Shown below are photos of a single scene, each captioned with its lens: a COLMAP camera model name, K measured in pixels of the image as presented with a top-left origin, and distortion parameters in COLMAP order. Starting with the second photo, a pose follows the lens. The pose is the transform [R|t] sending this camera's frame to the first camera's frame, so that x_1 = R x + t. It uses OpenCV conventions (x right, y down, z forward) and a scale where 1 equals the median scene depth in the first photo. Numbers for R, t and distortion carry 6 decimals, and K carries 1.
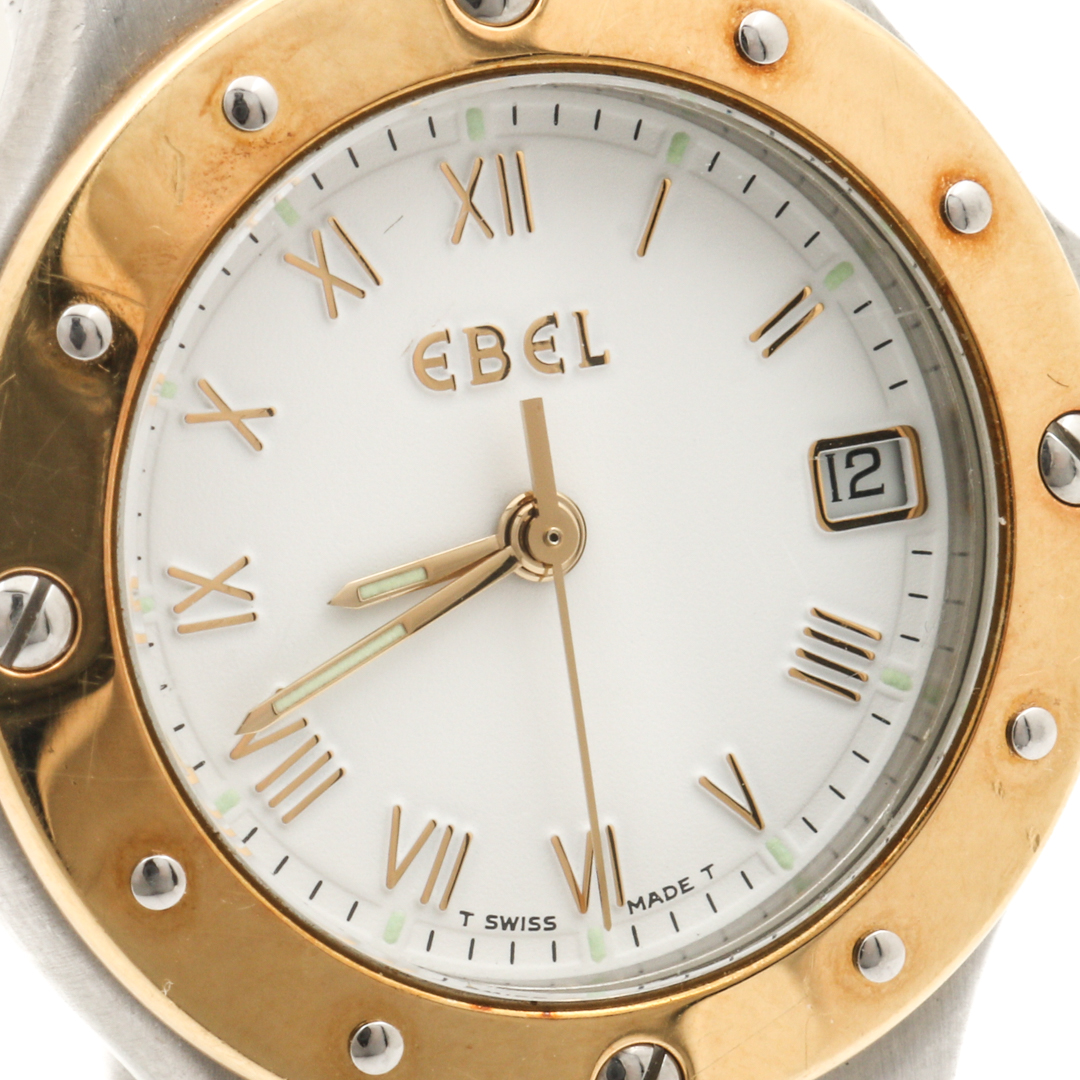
lens RADIAL K [[6349.2, 0, 538.7], [0, 6349.2, 538.0], [0, 0, 1]] dist [-0.144750, 0.000000]
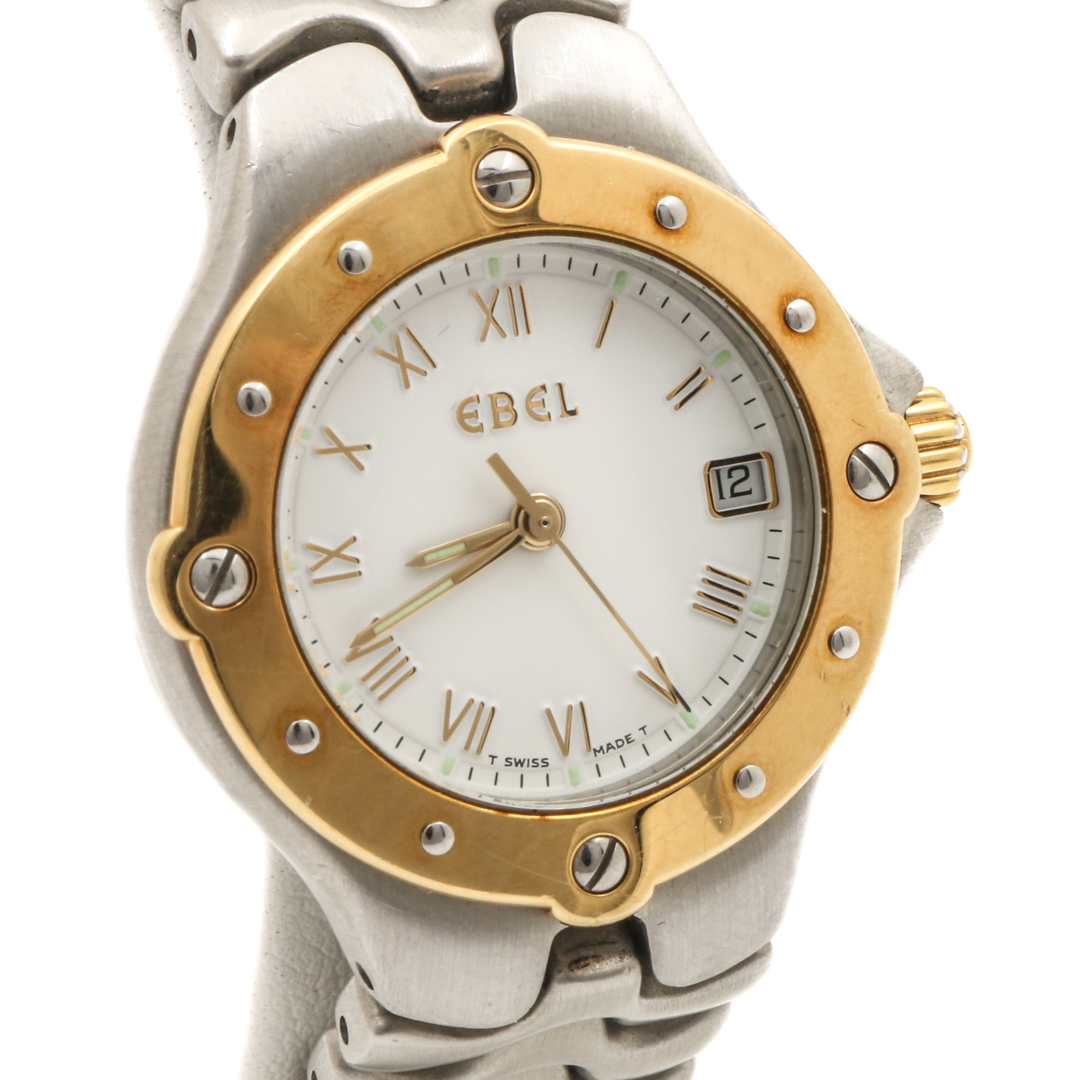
lens RADIAL K [[6349.2, 0, 541.0], [0, 6349.2, 541.1], [0, 0, 1]] dist [-0.144750, 0.000000]
pose [[0.999863, -0.008797, -0.014053, 0.024032], [0.008765, 0.999959, -0.002365, 0.008328], [0.014073, 0.002242, 0.999898, -0.615037]]
